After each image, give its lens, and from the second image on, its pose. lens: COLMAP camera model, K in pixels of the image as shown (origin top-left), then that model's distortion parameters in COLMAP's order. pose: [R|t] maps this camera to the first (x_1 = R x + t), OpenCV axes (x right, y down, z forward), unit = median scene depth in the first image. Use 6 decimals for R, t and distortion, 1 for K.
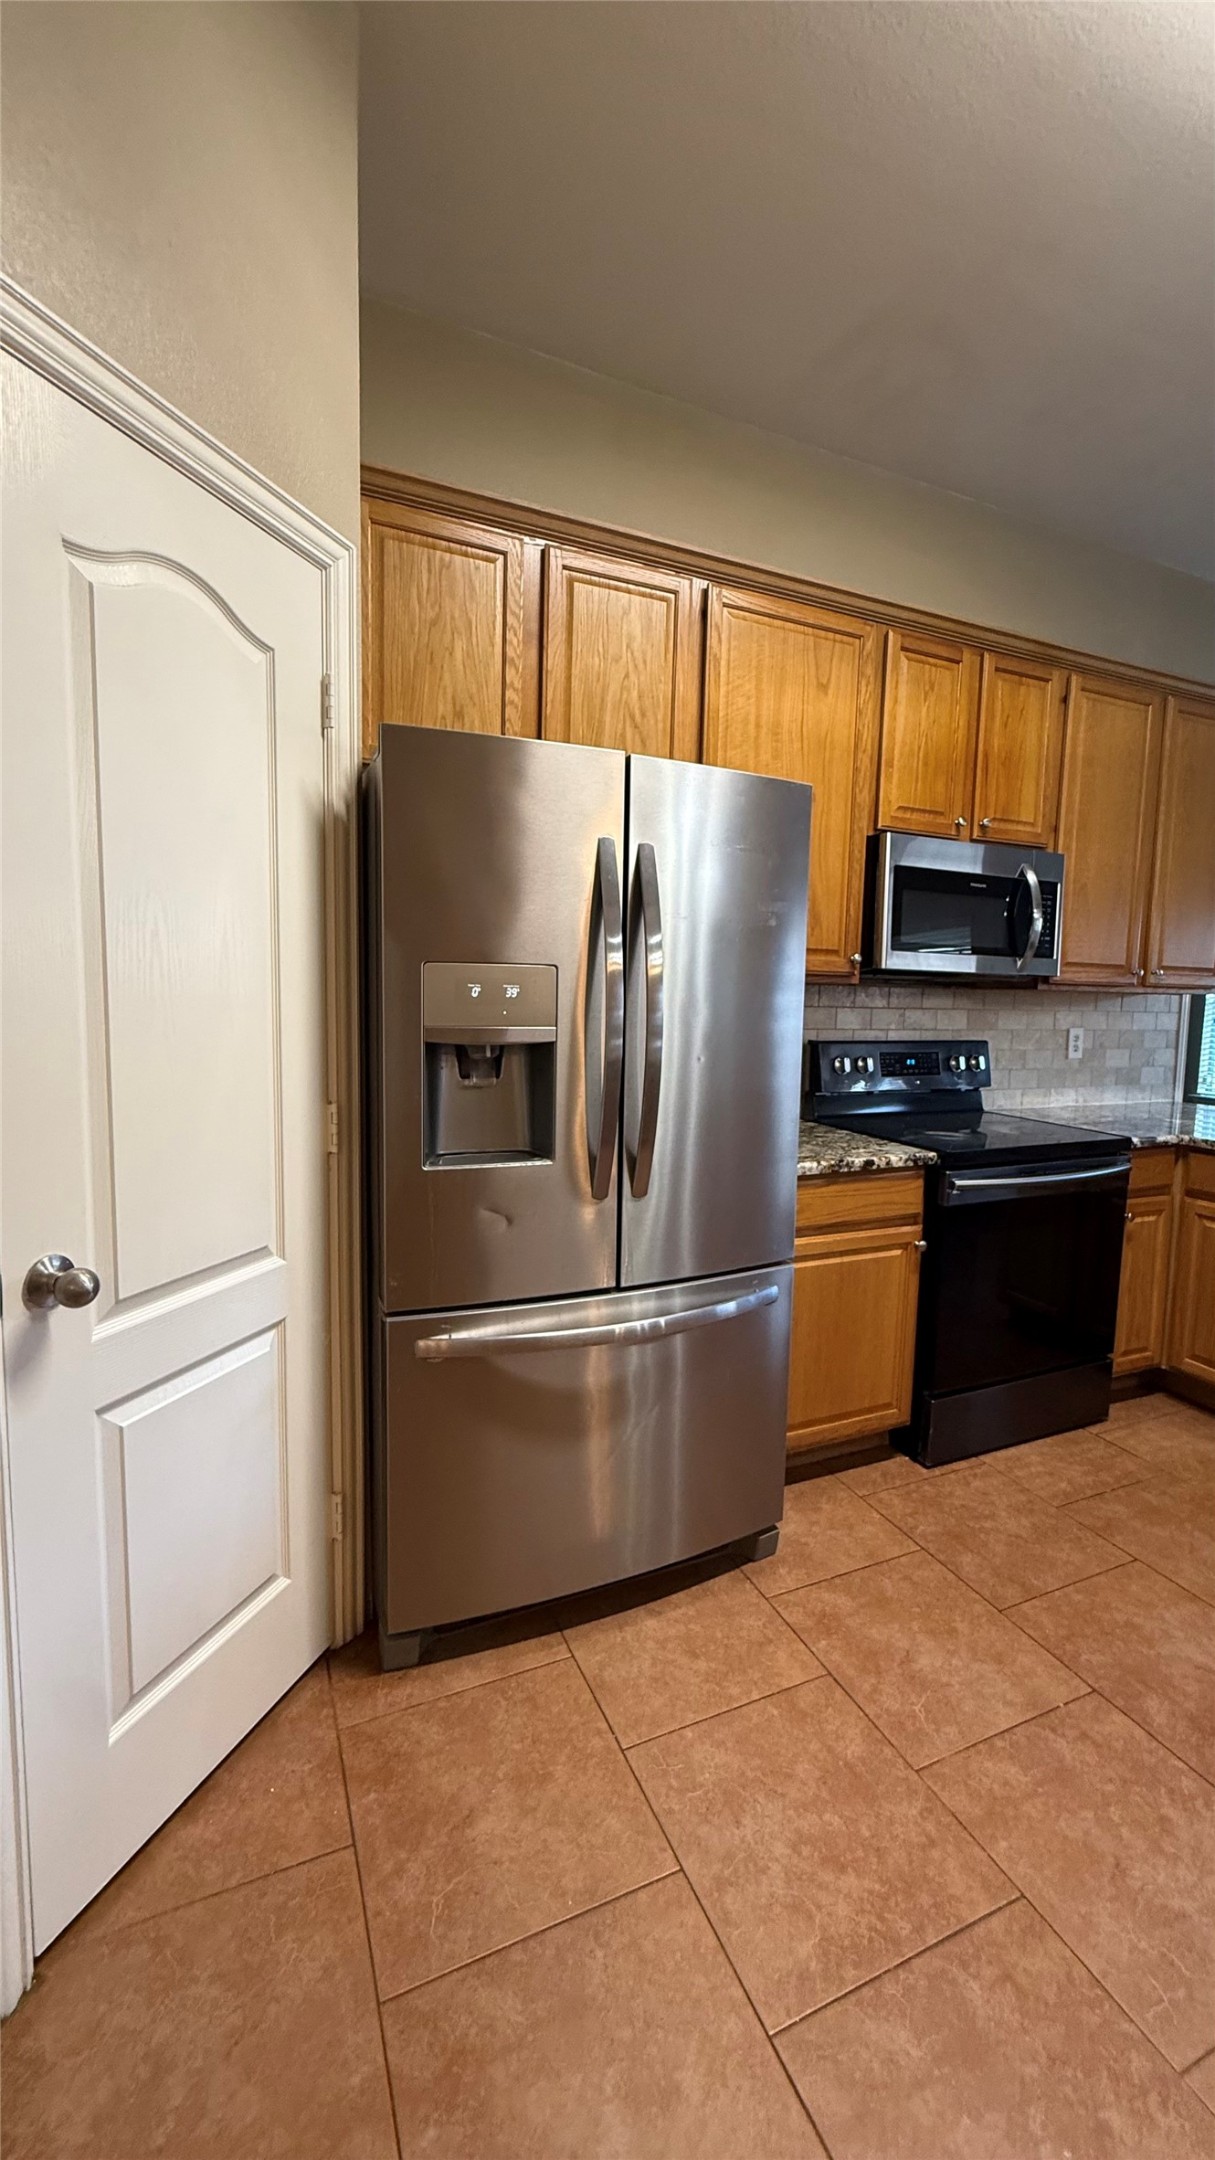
lens RADIAL K [[861.1, 0, 606.4], [0, 861.1, 1079.7], [0, 0, 1]] dist [-0.002918, 0.000708]
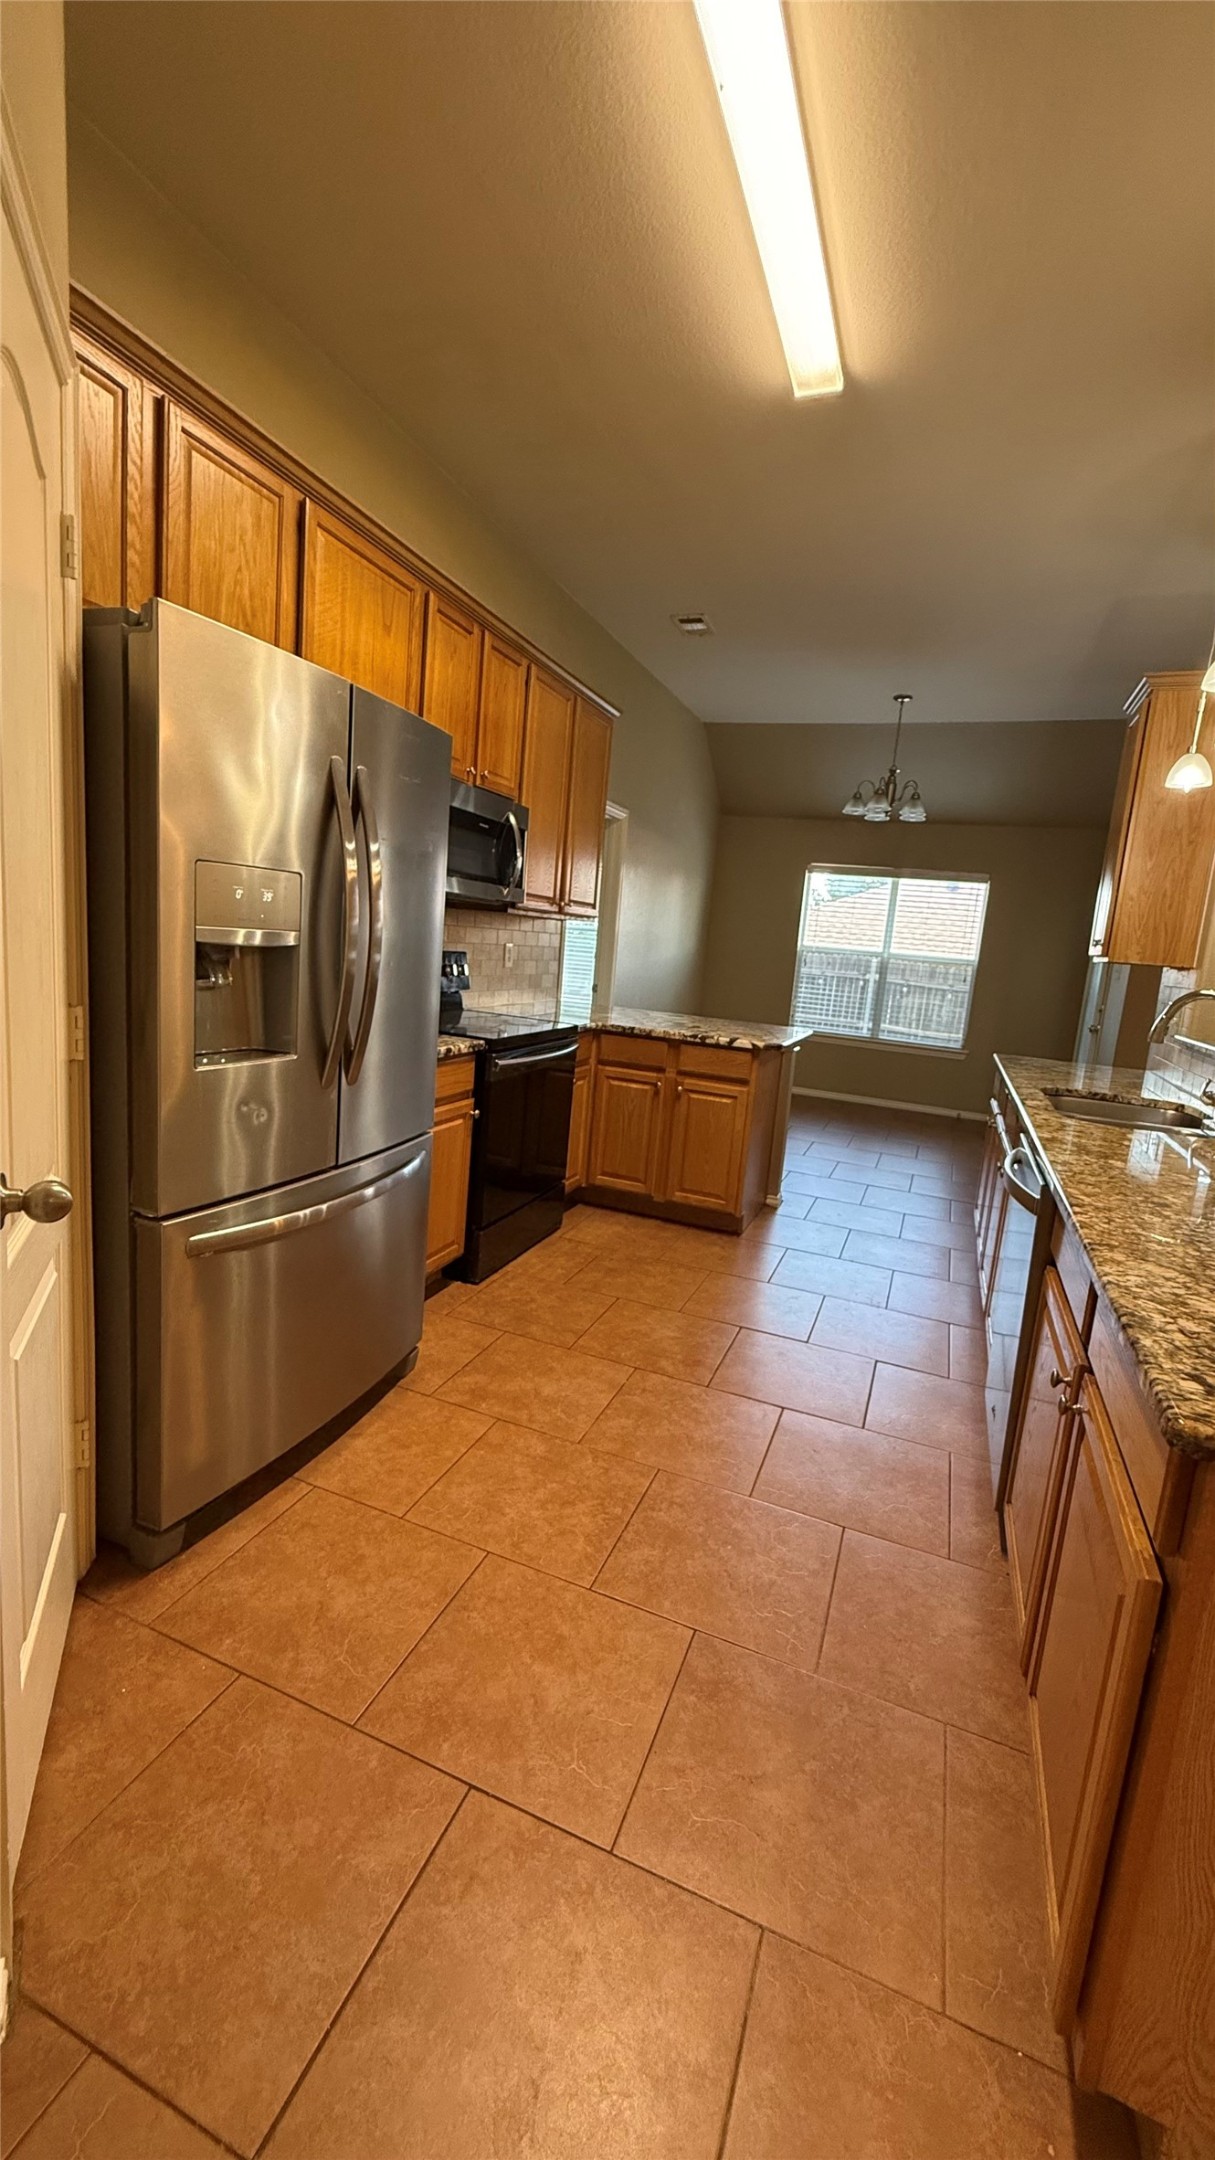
lens RADIAL K [[861.1, 0, 610.0], [0, 861.1, 1079.1], [0, 0, 1]] dist [-0.002918, 0.000708]
pose [[0.708068, -0.076919, 0.701942, -0.398327], [0.000918, 0.994149, 0.108013, 0.004265], [-0.706143, -0.075836, 0.703996, -0.034965]]
